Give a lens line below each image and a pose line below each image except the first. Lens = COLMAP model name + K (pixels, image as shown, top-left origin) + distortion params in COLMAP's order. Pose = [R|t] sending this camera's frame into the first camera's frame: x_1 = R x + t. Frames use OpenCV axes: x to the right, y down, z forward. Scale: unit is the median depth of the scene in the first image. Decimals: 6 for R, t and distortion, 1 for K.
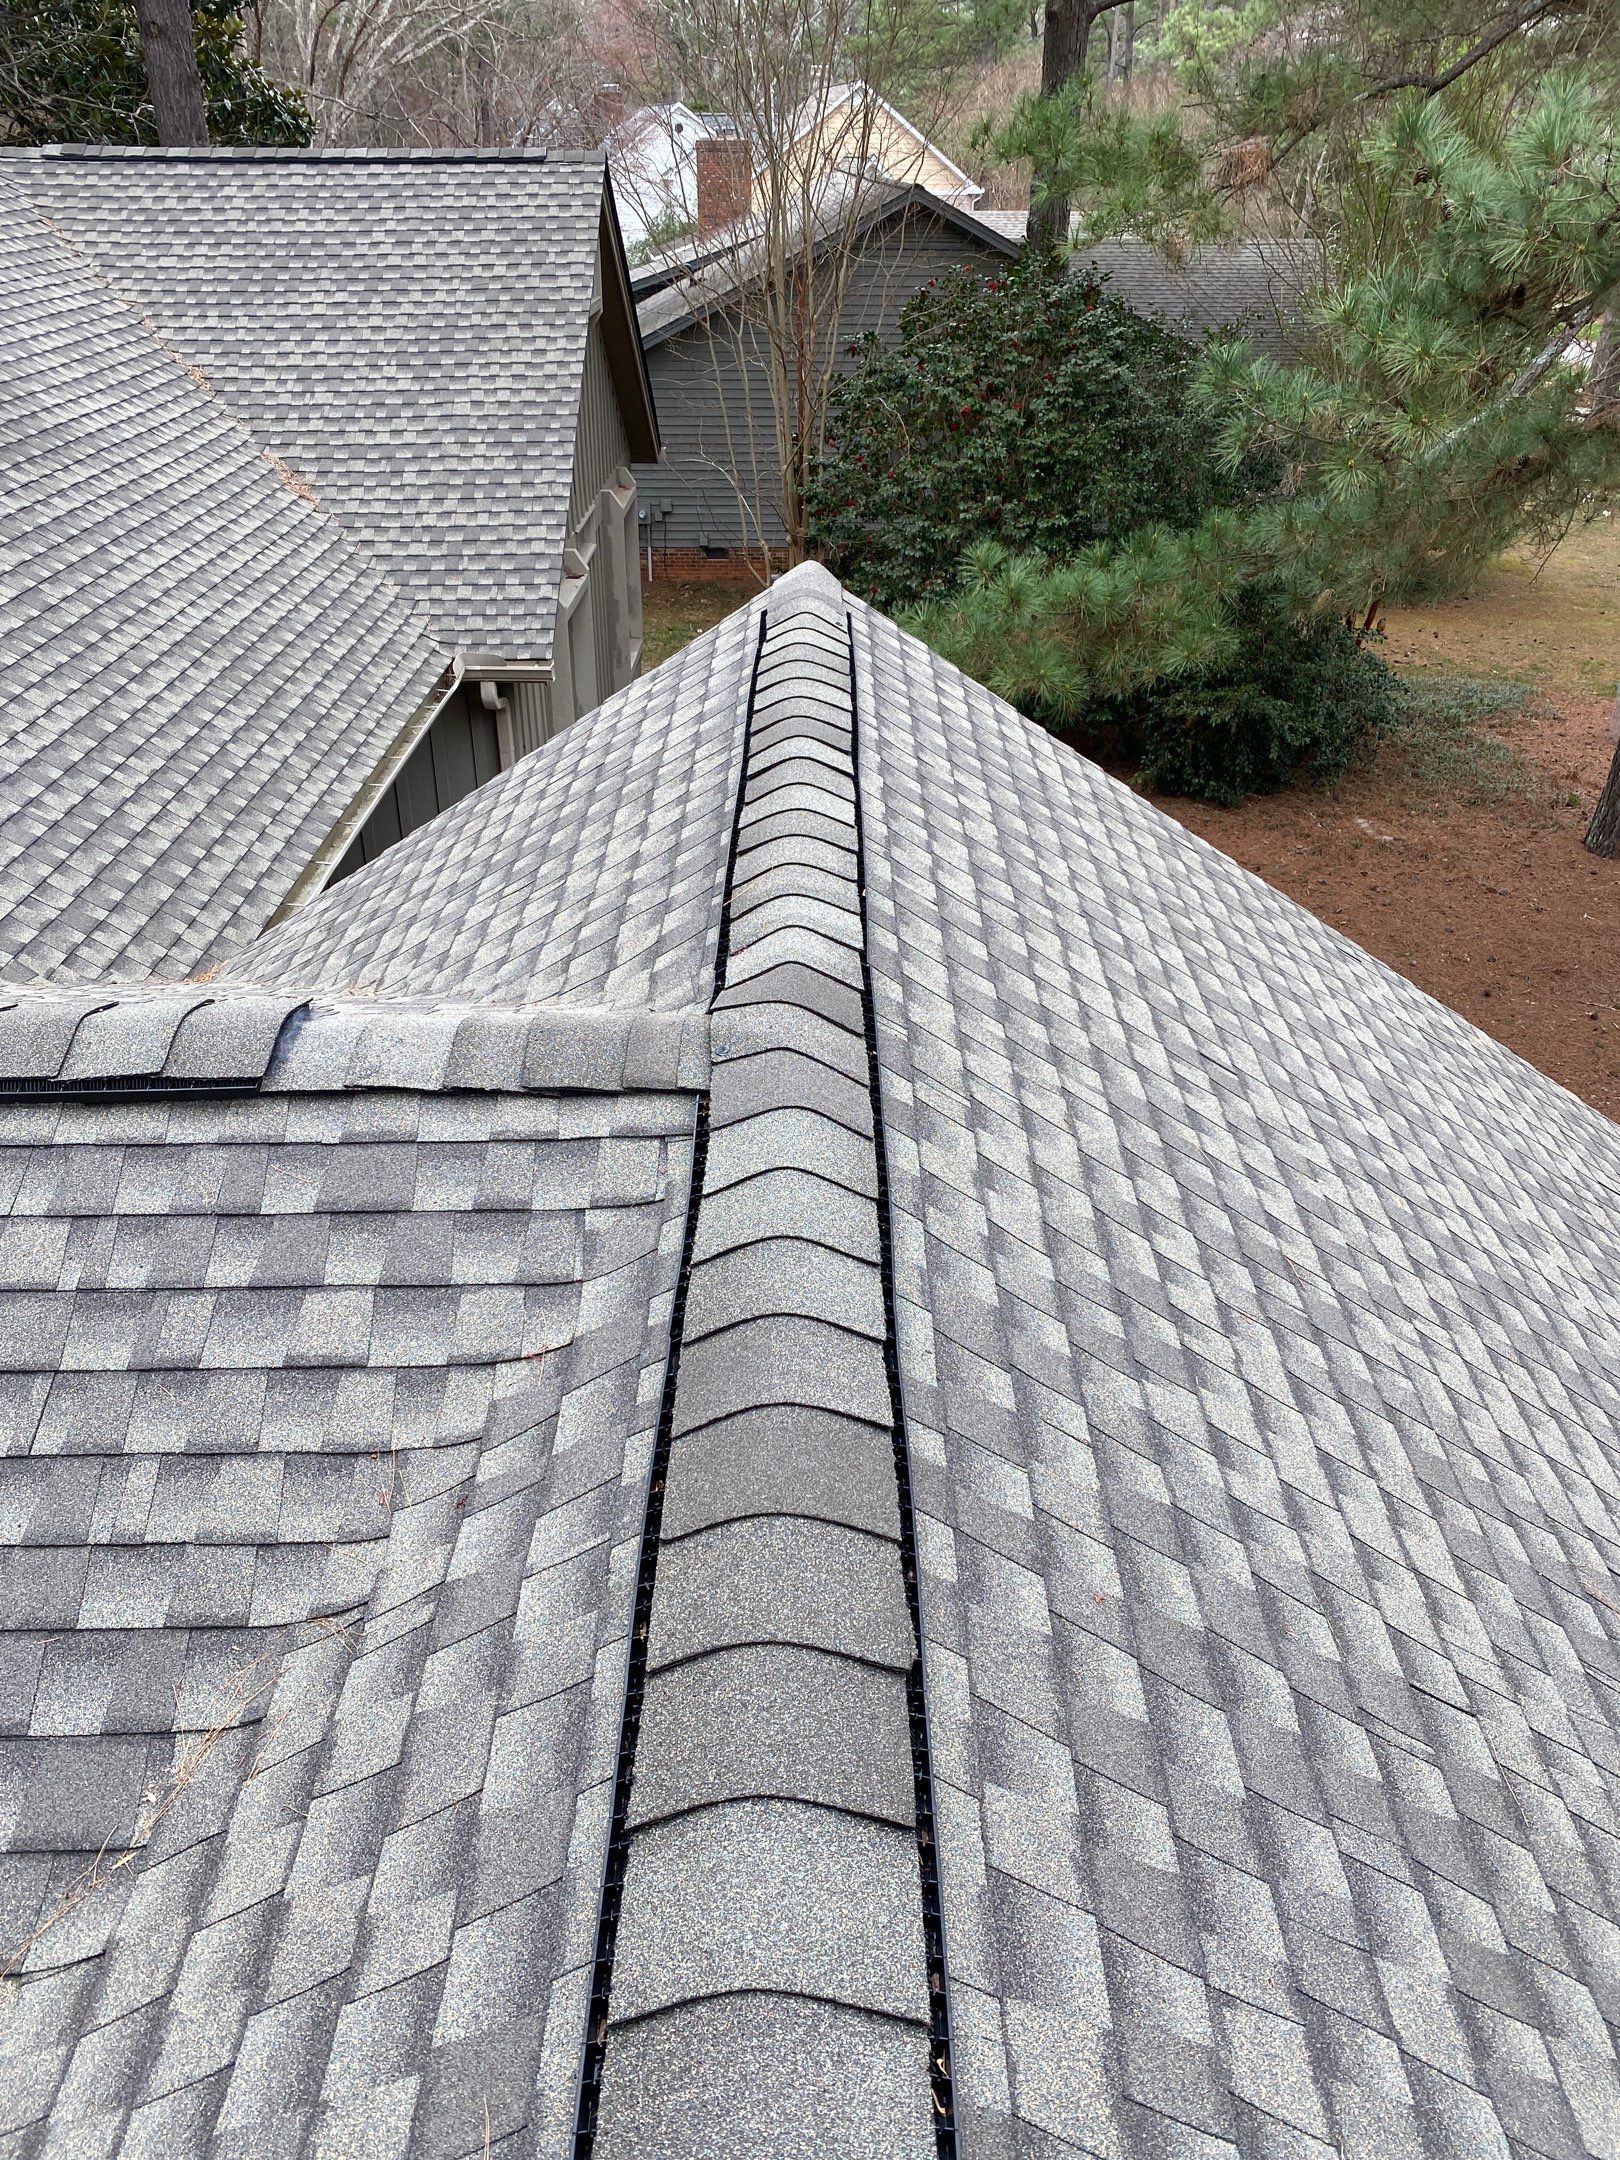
lens RADIAL K [[1635.4, 0, 814.0], [0, 1635.4, 1076.3], [0, 0, 1]] dist [0.029615, -0.035049]
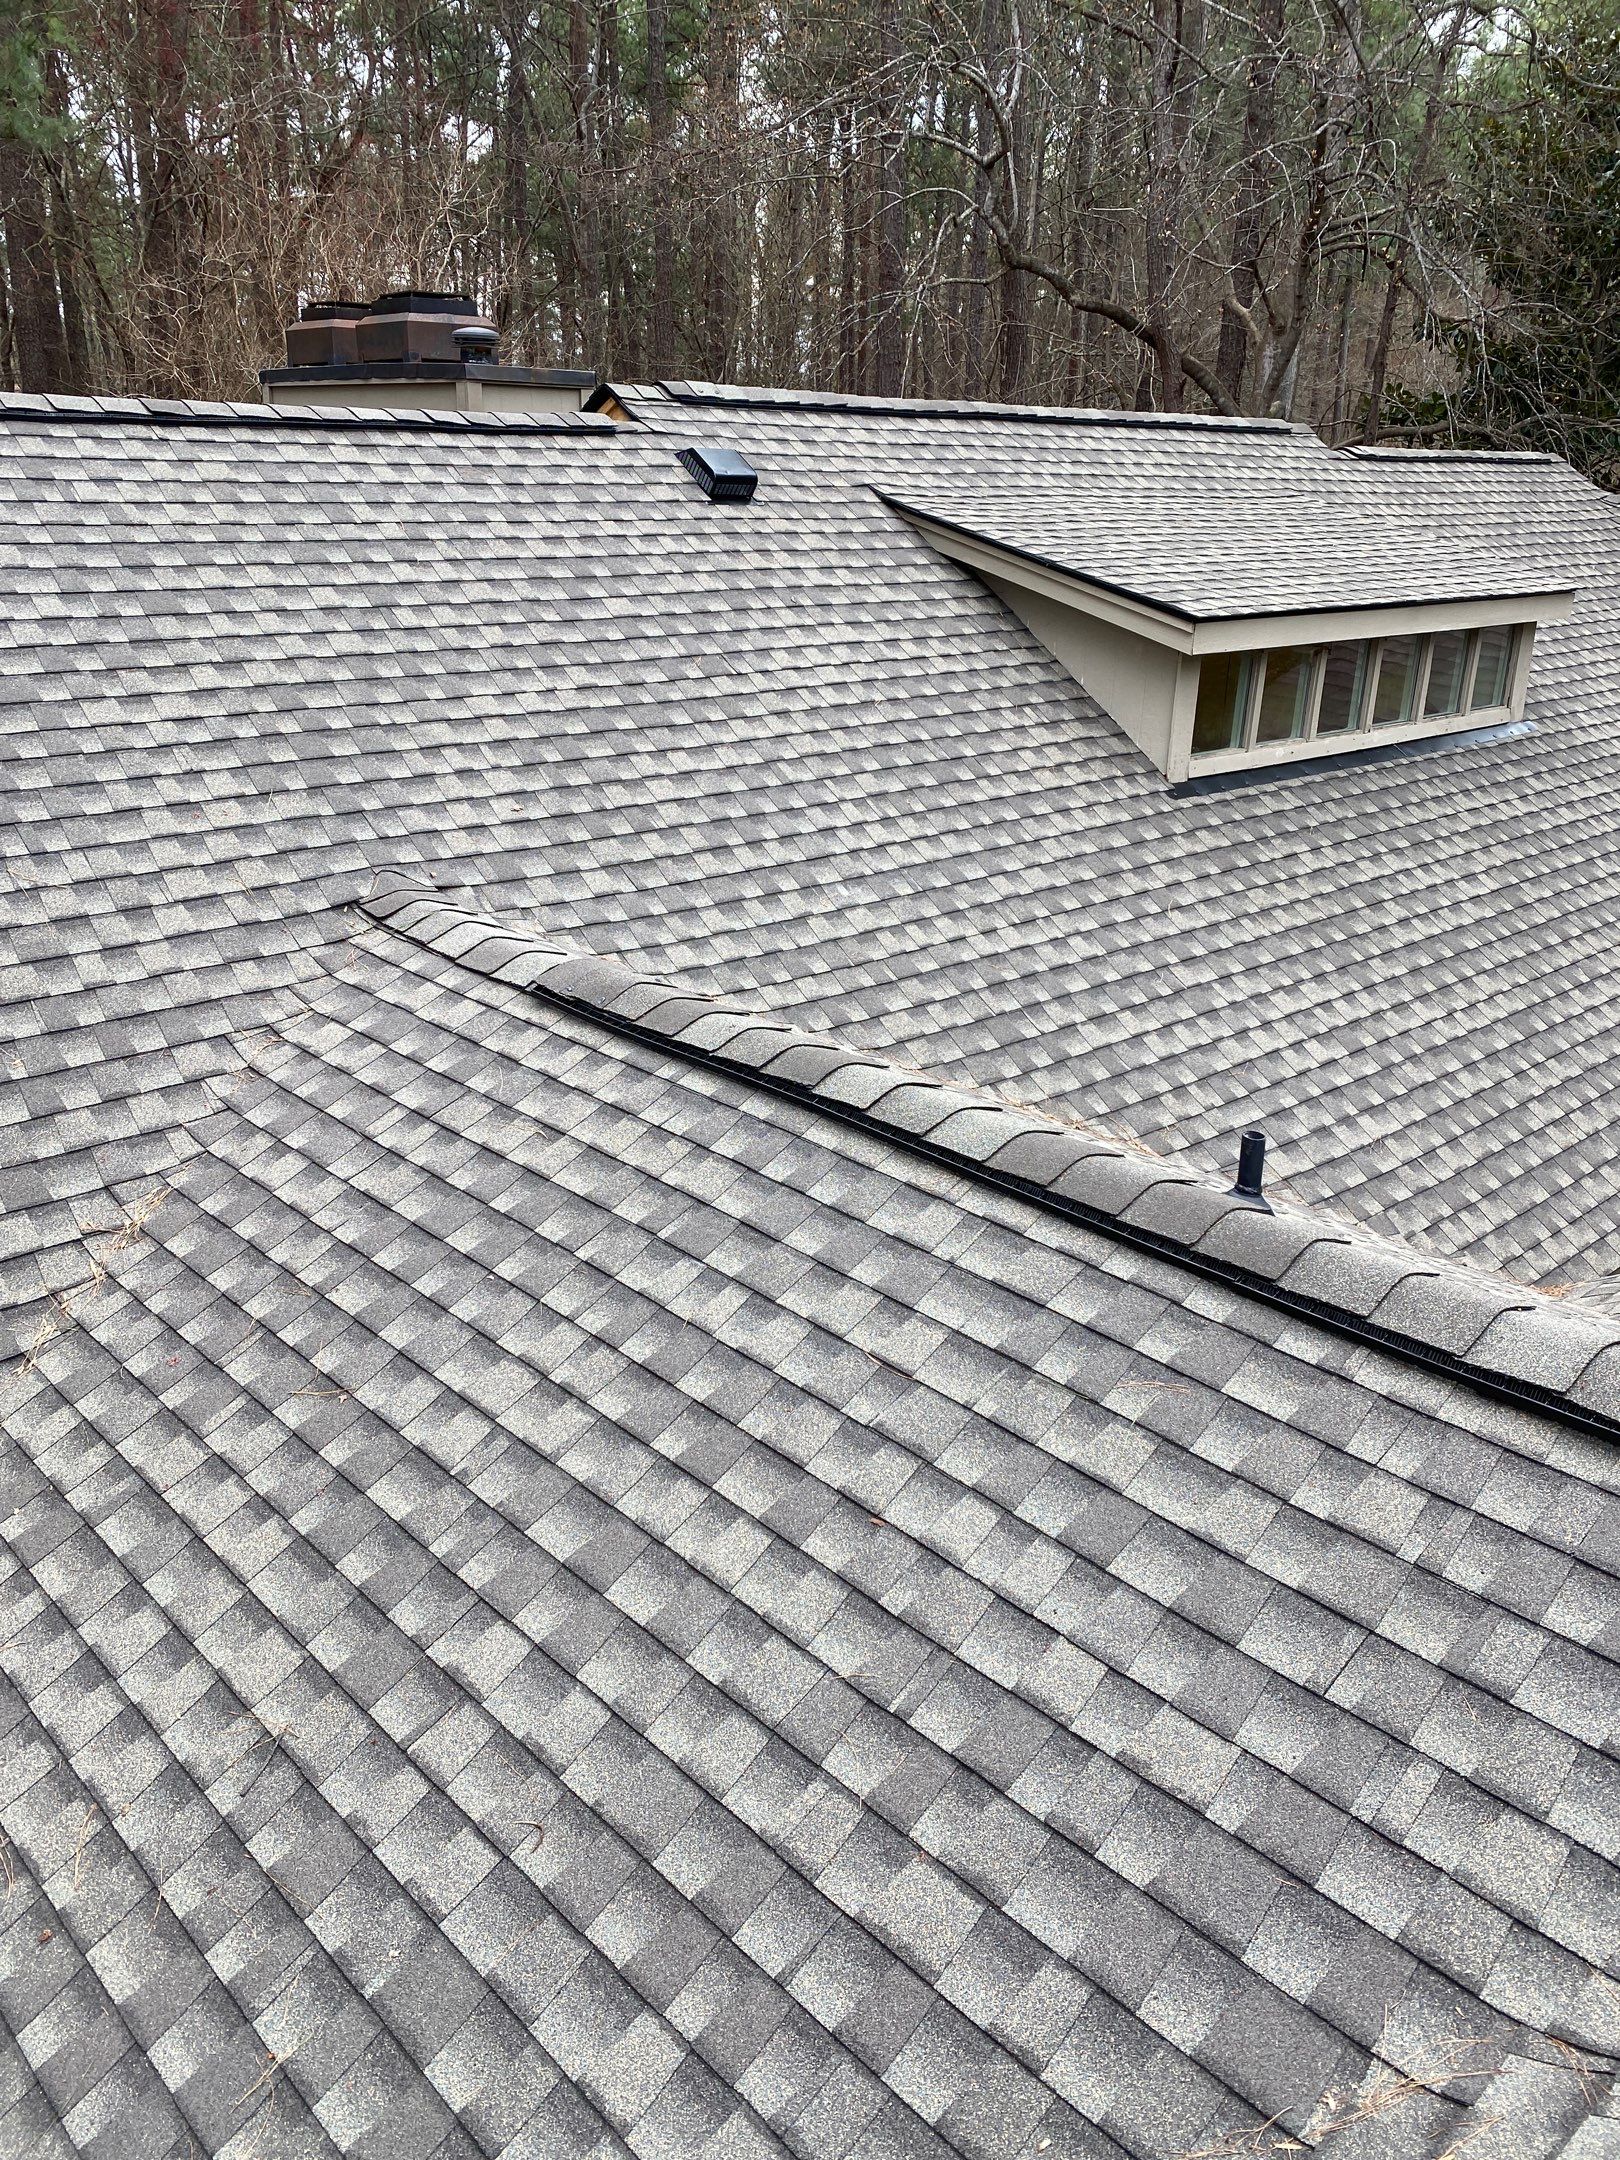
lens RADIAL K [[1635.4, 0, 804.9], [0, 1635.4, 1080.9], [0, 0, 1]] dist [0.029615, -0.035049]
pose [[0.675198, 0.265938, -0.688029, -0.018741], [-0.377360, 0.925984, -0.012410, 0.001983], [0.633804, 0.268014, 0.725577, -0.010343]]
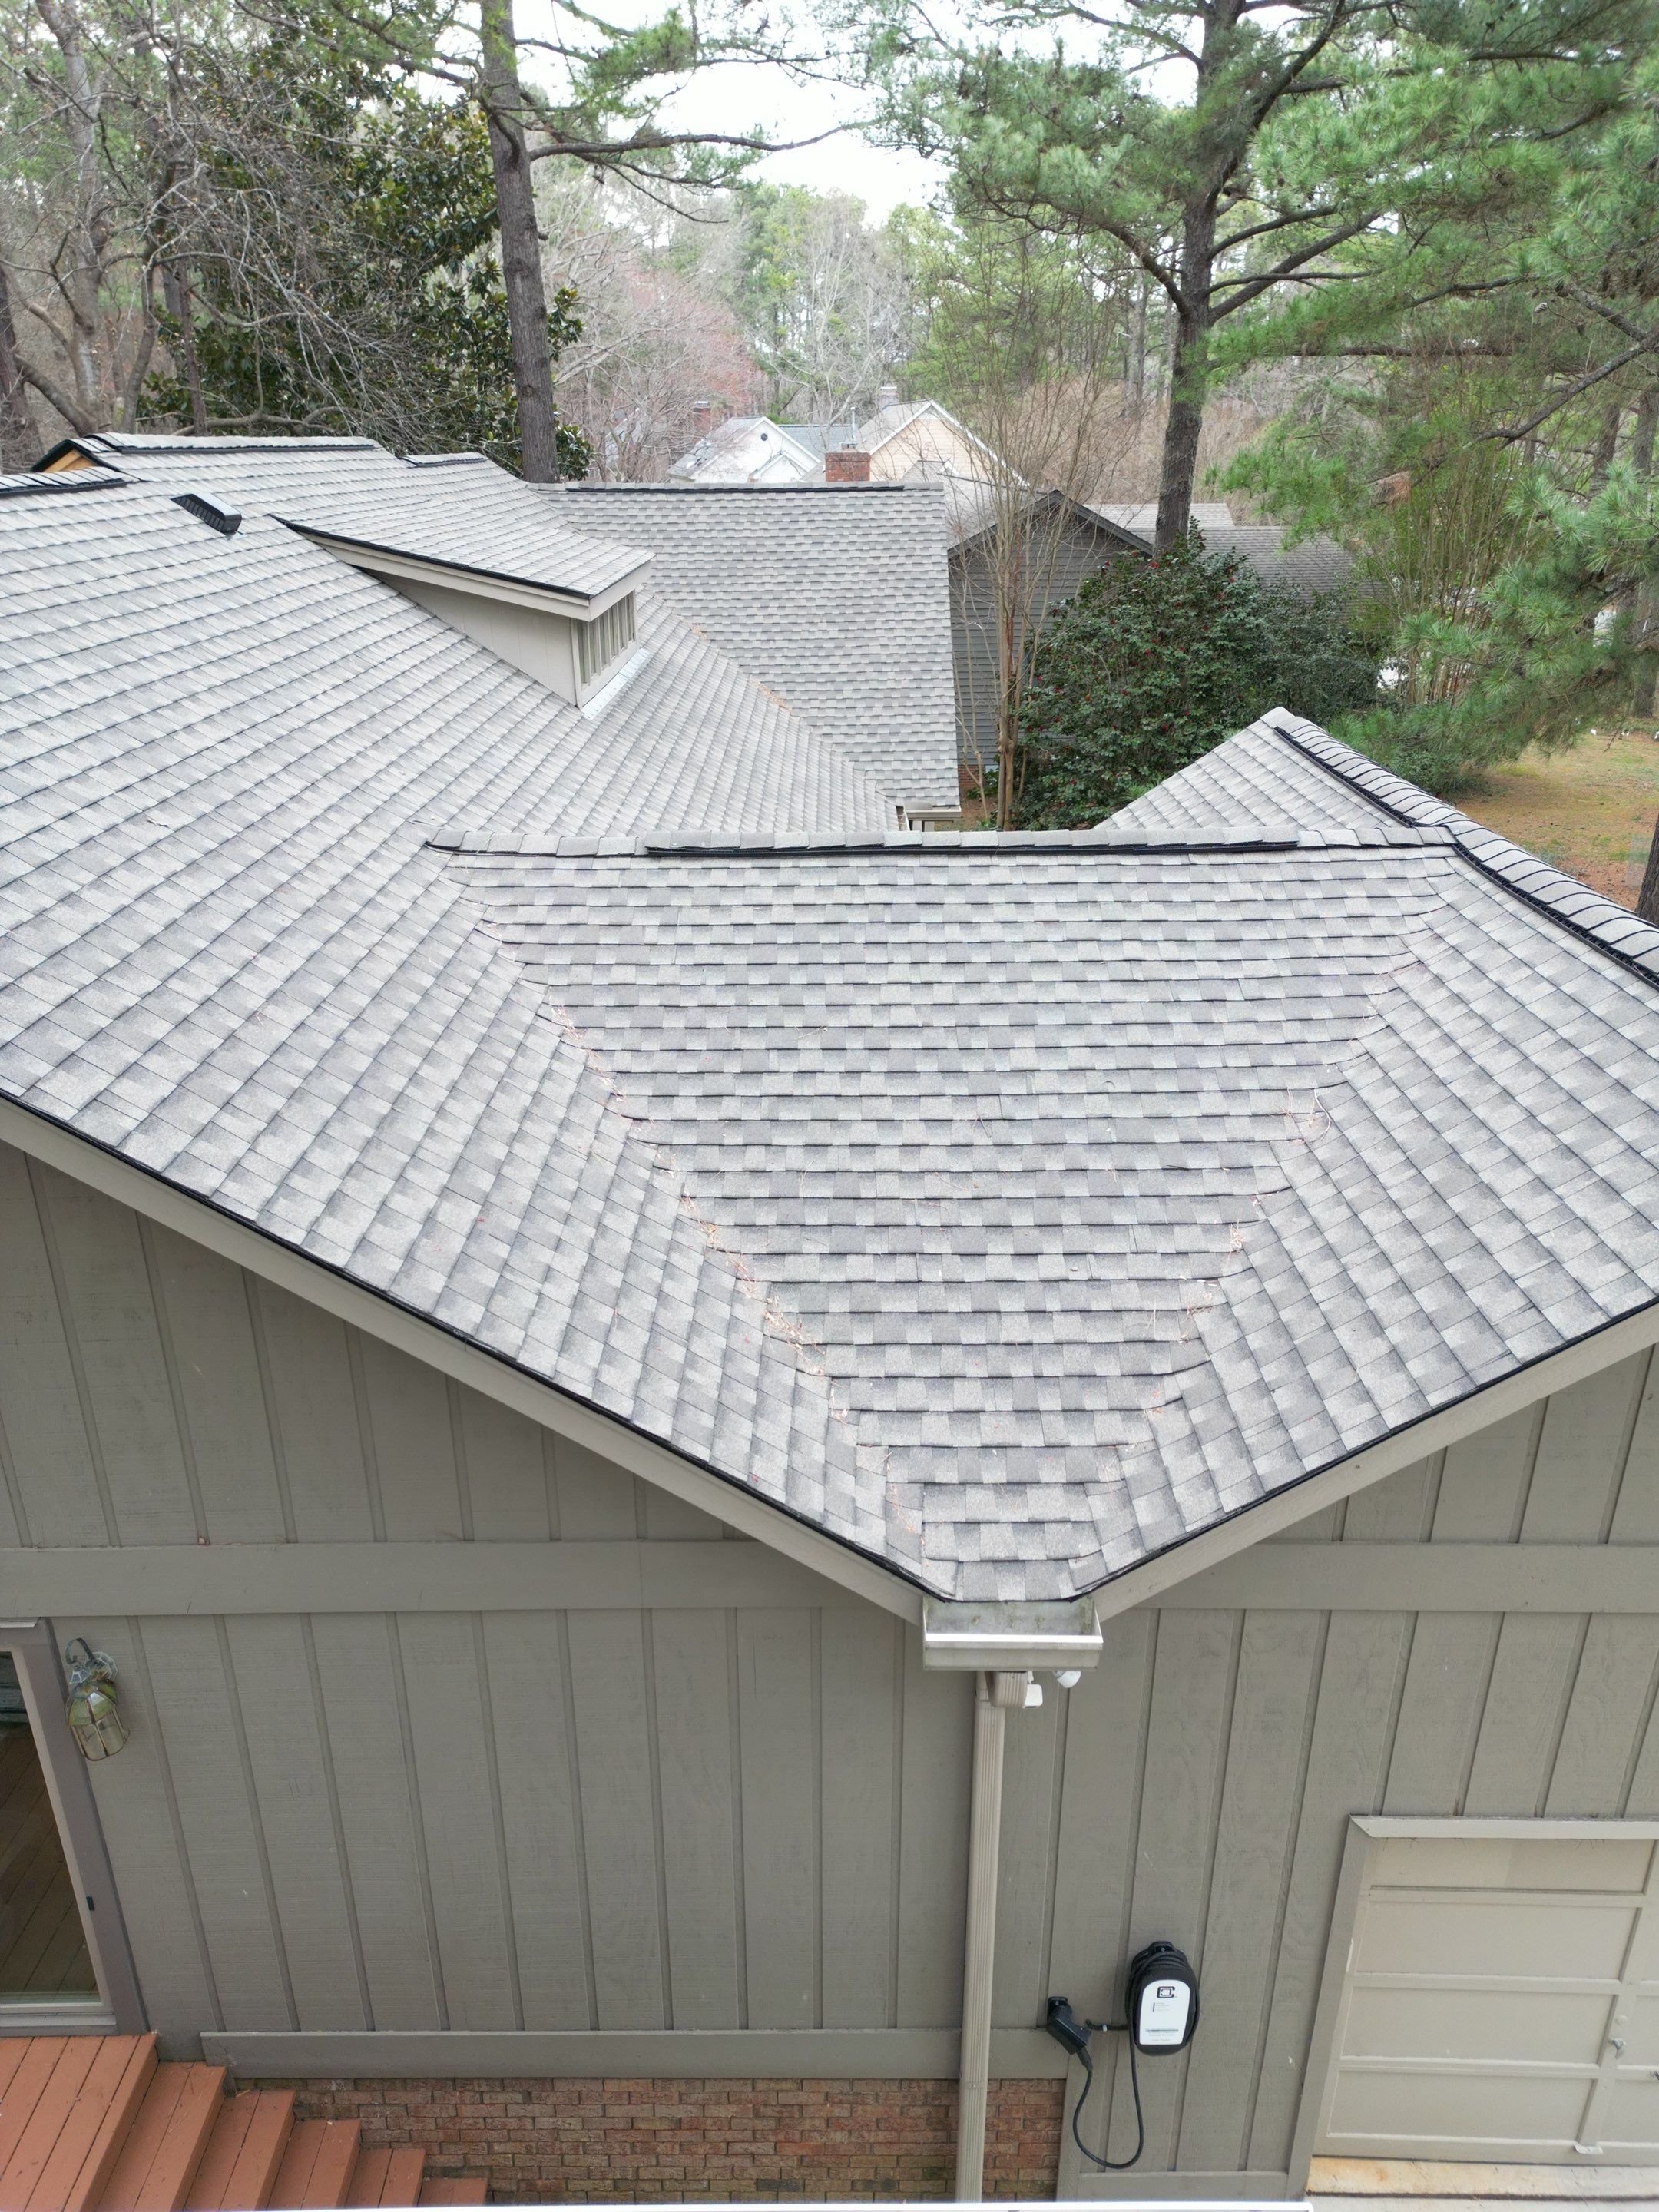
lens RADIAL K [[1529.5, 0, 820.0], [0, 1529.5, 1142.9], [0, 0, 1]] dist [0.031806, -0.023236]
pose [[0.999955, -0.007243, -0.006052, -0.266383], [0.006691, 0.996219, -0.086614, 0.173154], [0.006657, 0.086569, 0.996224, -0.379055]]
